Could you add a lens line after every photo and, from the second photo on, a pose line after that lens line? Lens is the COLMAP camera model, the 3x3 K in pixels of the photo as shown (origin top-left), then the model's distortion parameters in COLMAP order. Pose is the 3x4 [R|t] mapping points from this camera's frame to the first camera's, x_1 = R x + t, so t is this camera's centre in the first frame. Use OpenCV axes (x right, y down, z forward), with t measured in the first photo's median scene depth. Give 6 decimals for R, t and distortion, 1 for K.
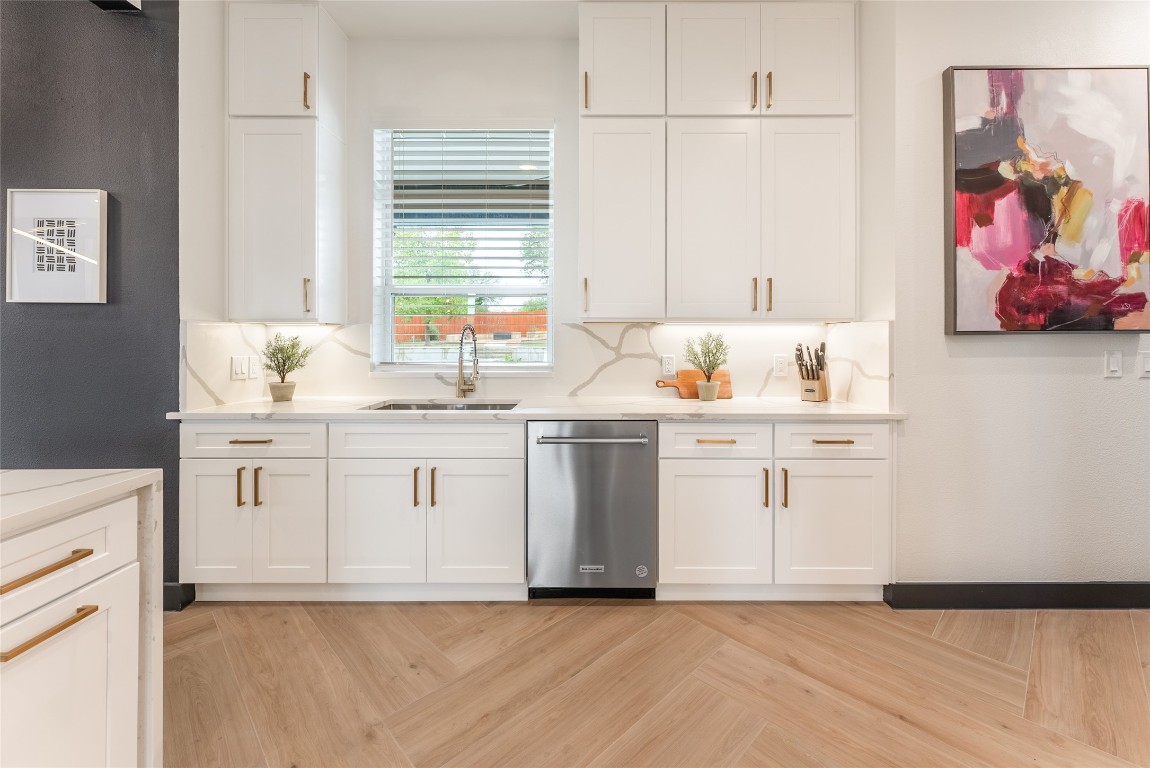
lens RADIAL K [[480.6, 0, 577.8], [0, 480.6, 338.1], [0, 0, 1]] dist [-0.000554, 0.000720]
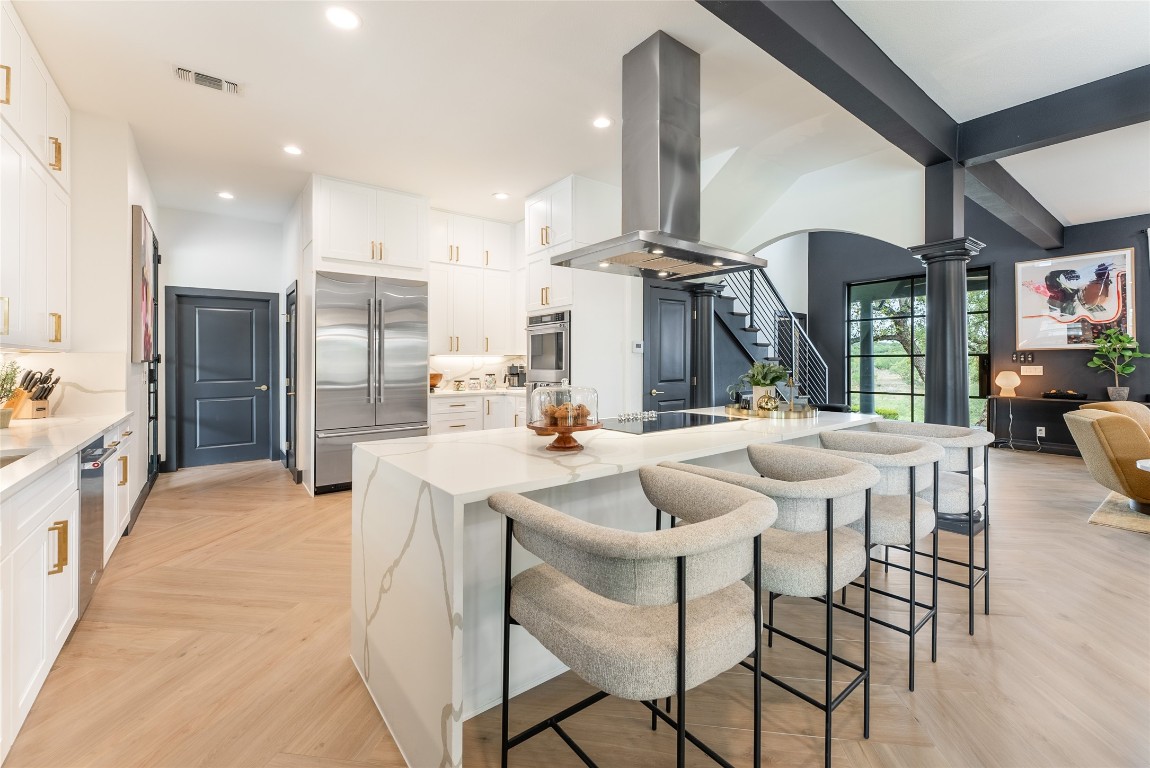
lens RADIAL K [[480.6, 0, 576.4], [0, 480.6, 361.5], [0, 0, 1]] dist [-0.000554, 0.000720]
pose [[-0.609773, -0.000674, 0.792575, -1.926289], [0.001258, 0.999998, 0.001819, -0.016775], [-0.792575, 0.002106, -0.609771, 1.009839]]
